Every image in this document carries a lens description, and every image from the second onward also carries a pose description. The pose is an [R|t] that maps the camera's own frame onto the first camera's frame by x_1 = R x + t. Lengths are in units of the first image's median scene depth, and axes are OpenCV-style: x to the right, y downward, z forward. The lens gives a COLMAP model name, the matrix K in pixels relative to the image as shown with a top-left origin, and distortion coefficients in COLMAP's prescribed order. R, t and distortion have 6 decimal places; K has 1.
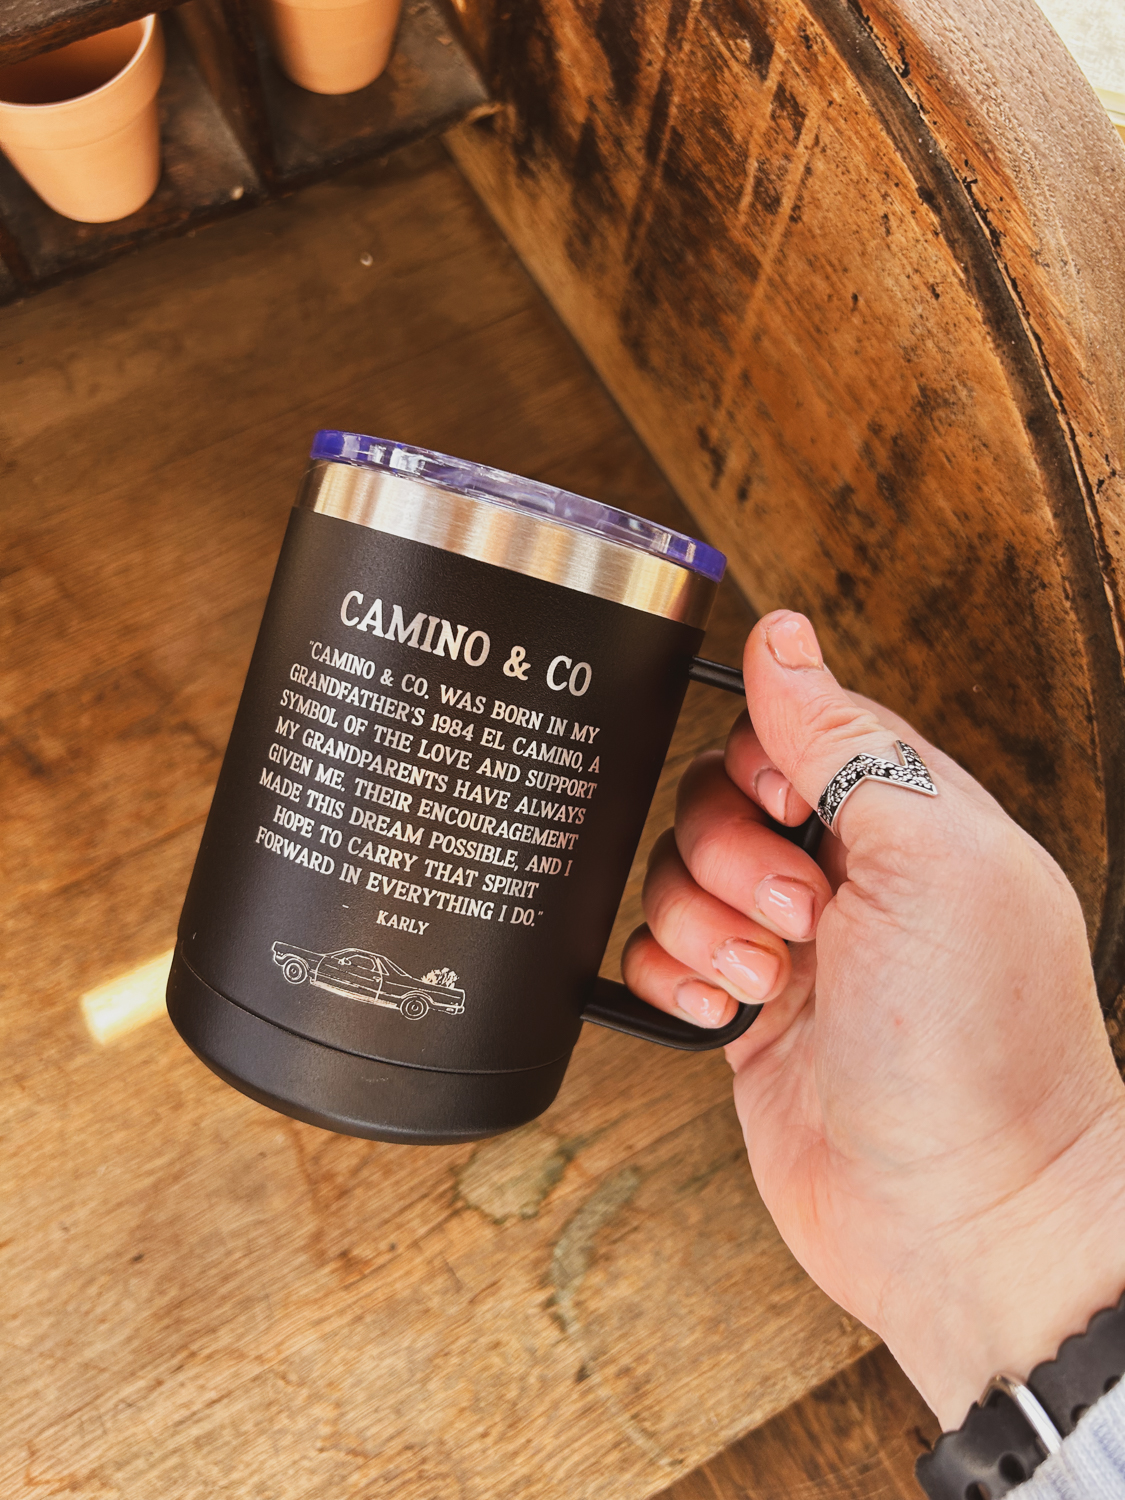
lens RADIAL K [[1143.4, 0, 562.5], [0, 1143.4, 750.0], [0, 0, 1]] dist [0.008669, -0.031316]
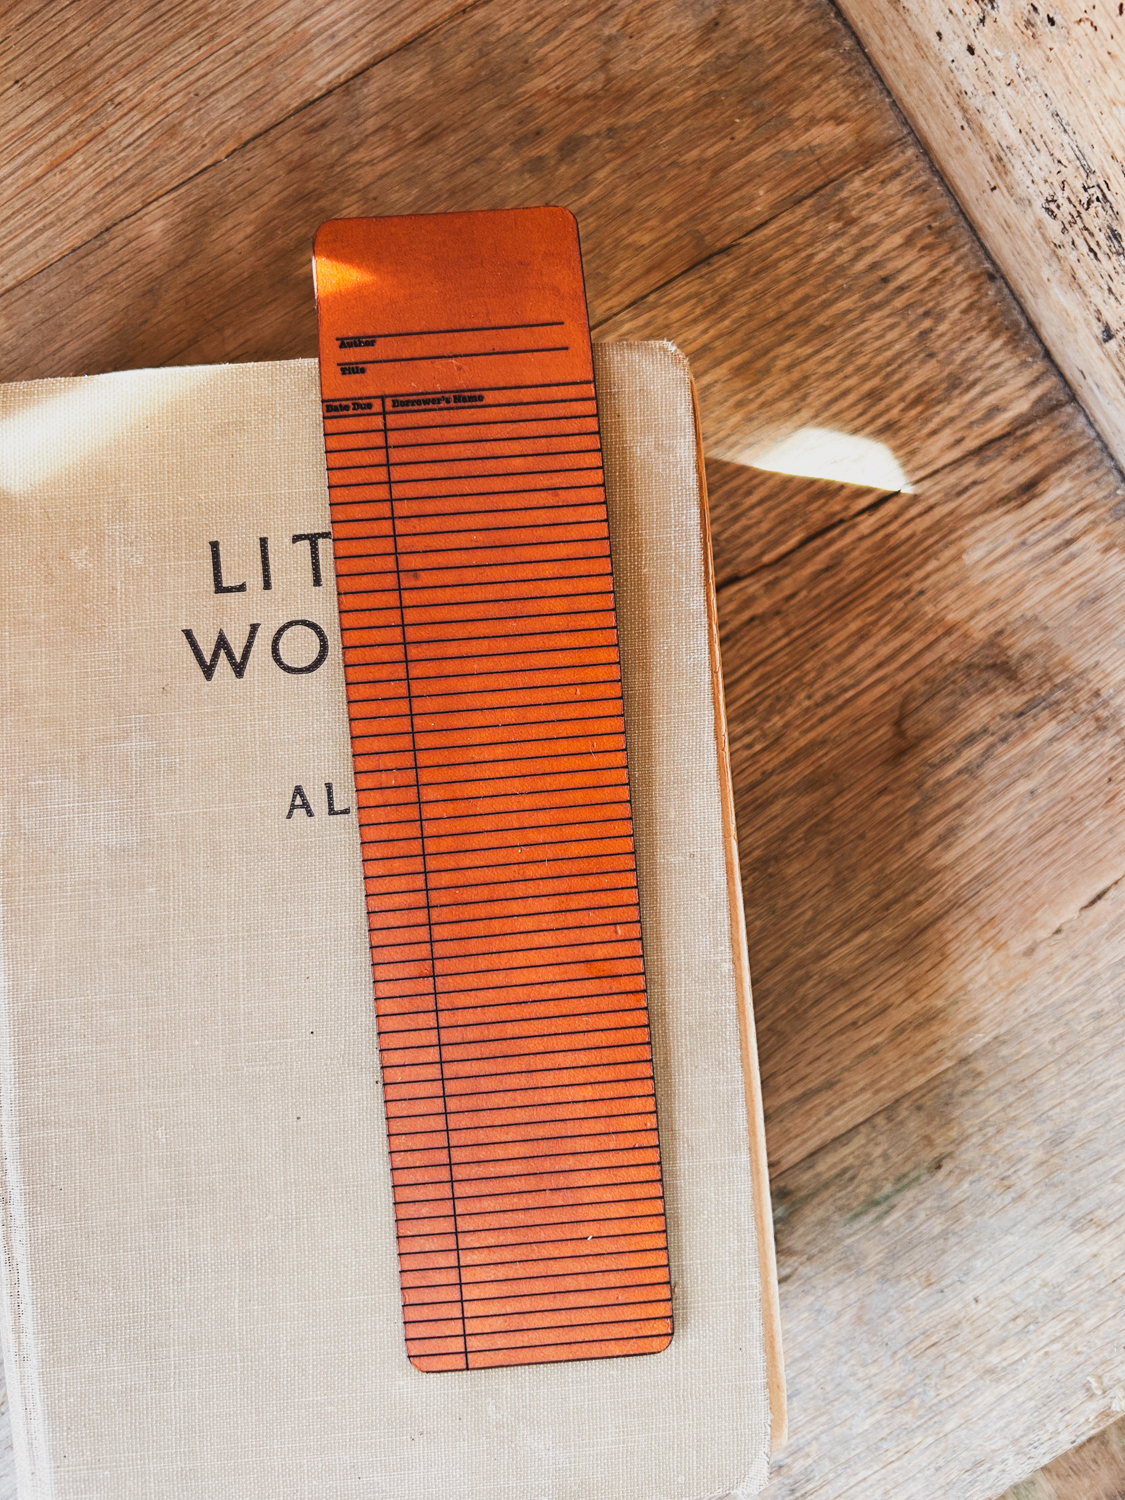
lens RADIAL K [[1162.9, 0, 558.9], [0, 1162.9, 742.5], [0, 0, 1]] dist [-0.005168, -0.018100]
pose [[0.998608, -0.052398, -0.006046, -0.047459], [0.051250, 0.936784, 0.346134, -0.113129], [-0.012472, -0.345962, 0.938166, 0.485210]]
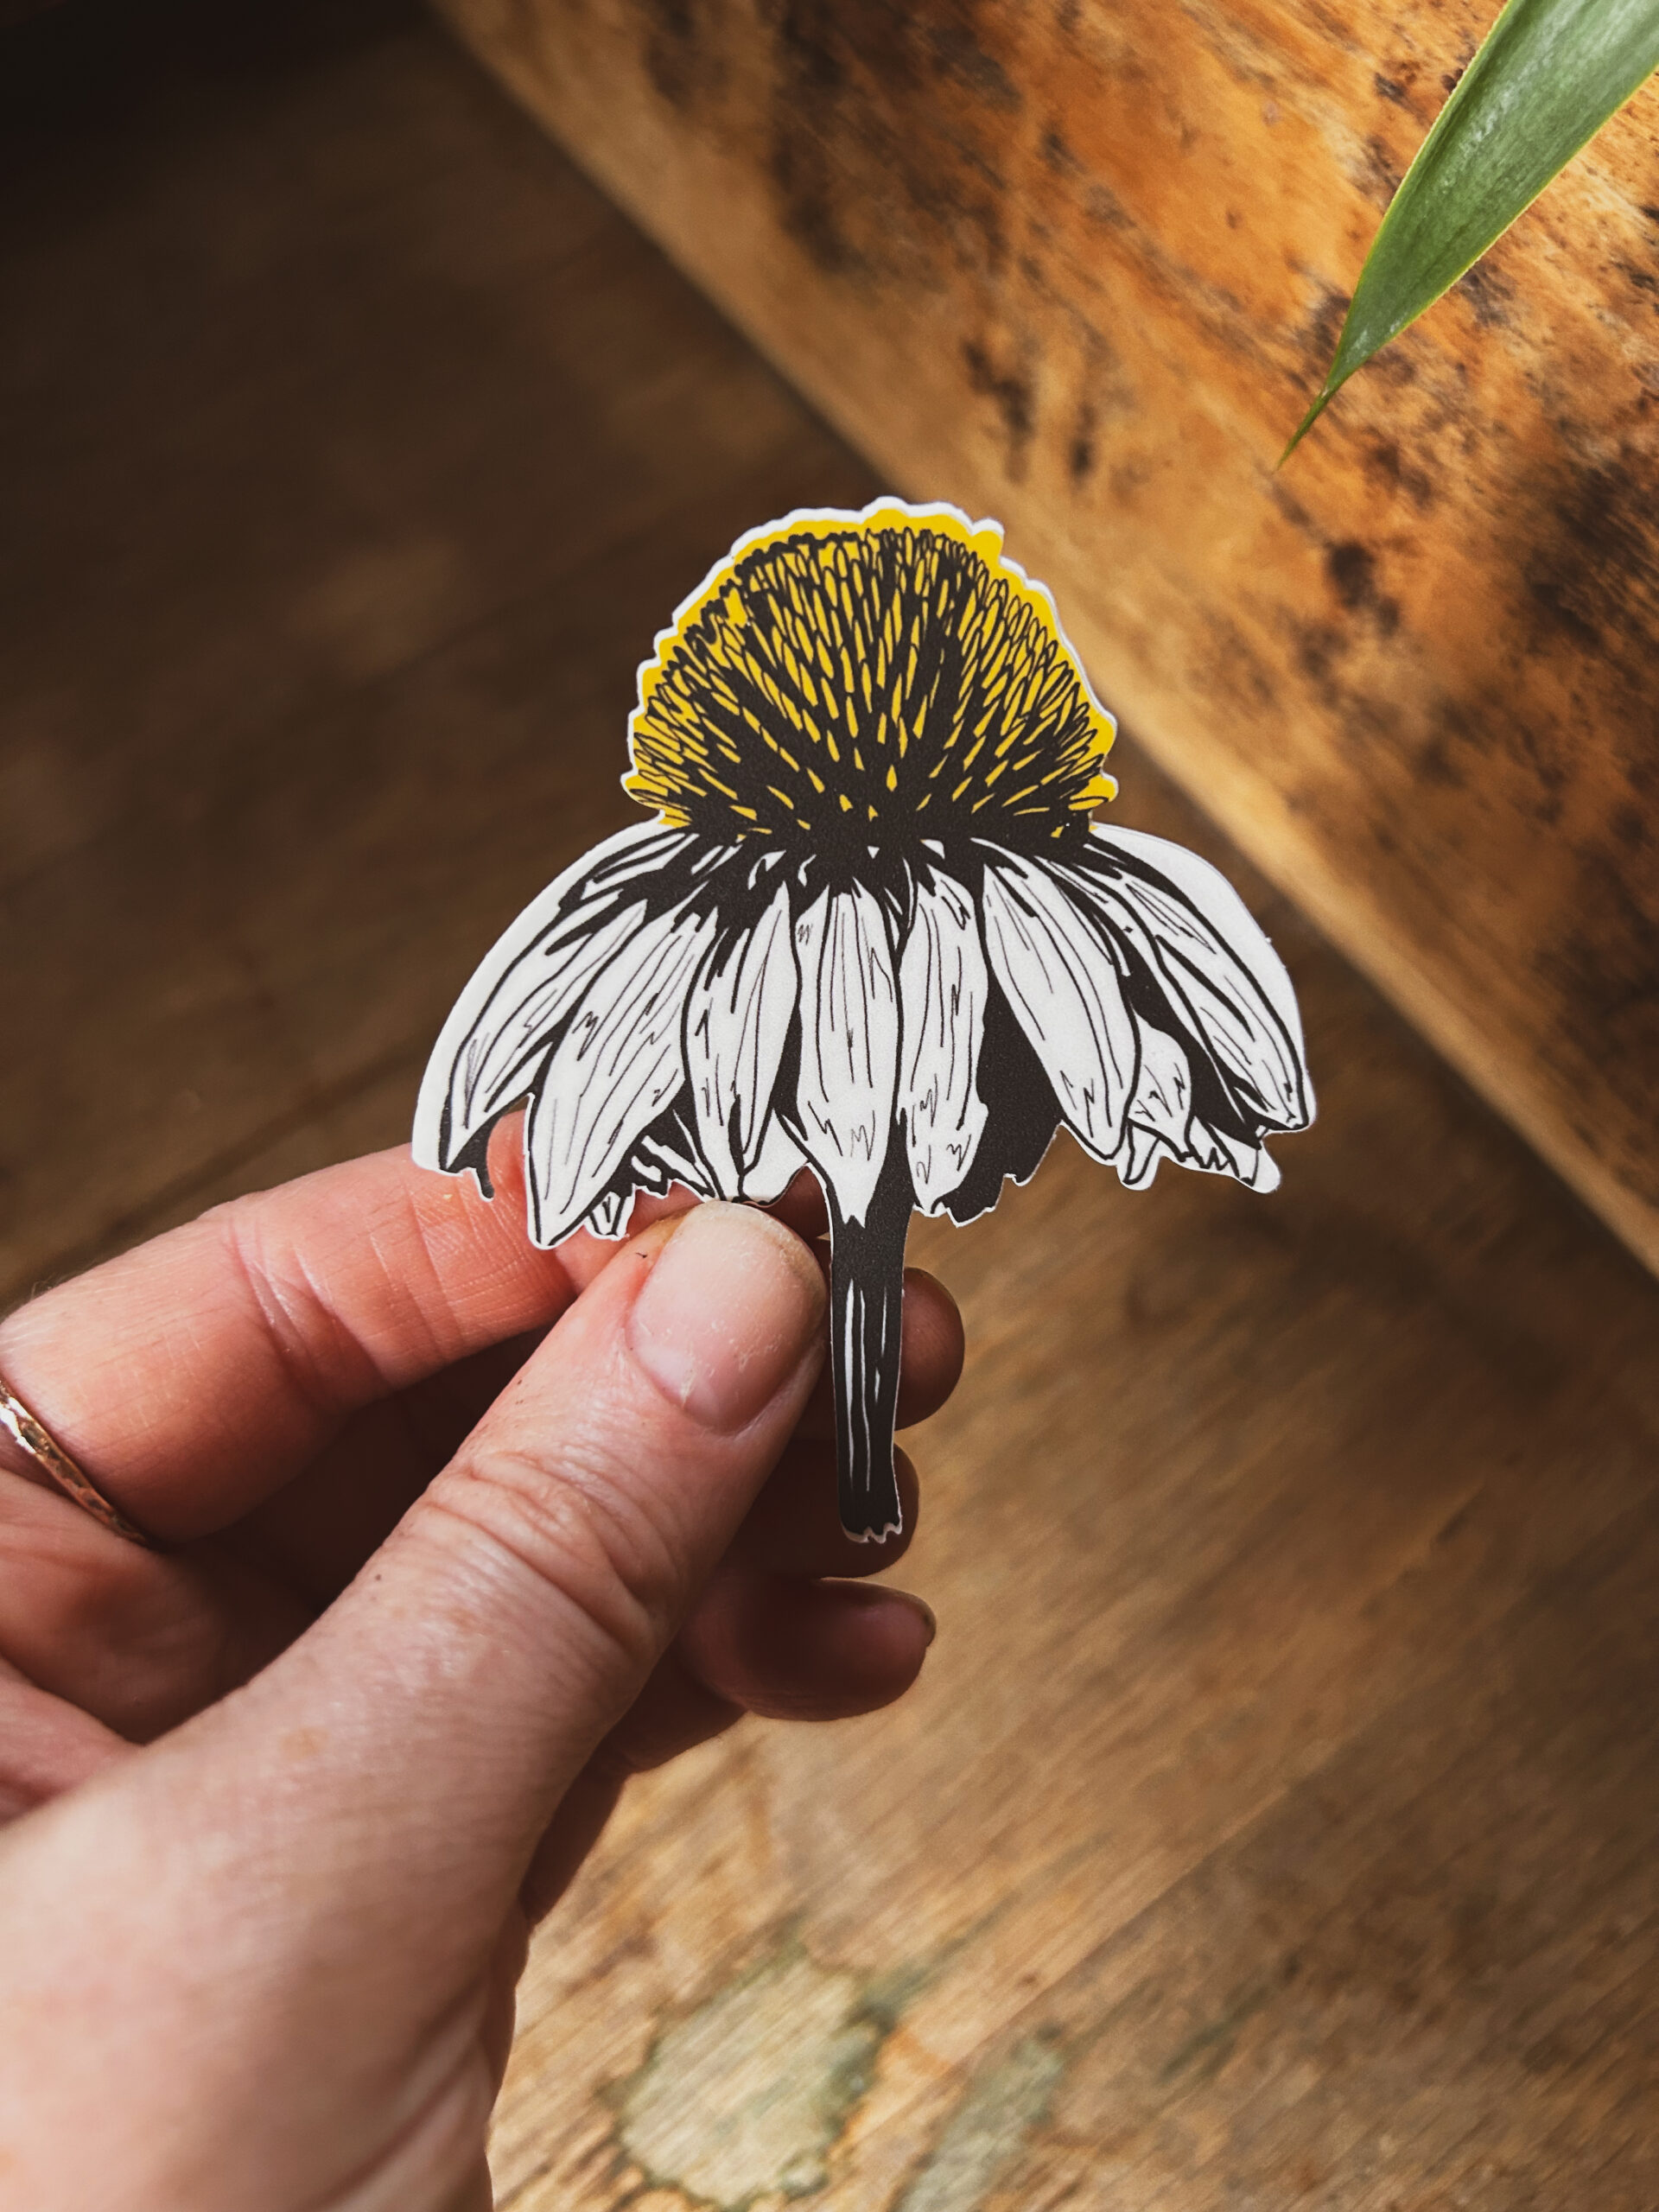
lens RADIAL K [[1714.9, 0, 824.2], [0, 1714.9, 1095.0], [0, 0, 1]] dist [-0.005168, -0.018100]
pose [[0.991940, -0.126709, -0.000941, 0.027519], [0.126221, 0.988718, -0.080650, 0.076671], [0.011149, 0.079881, 0.996742, 0.376162]]
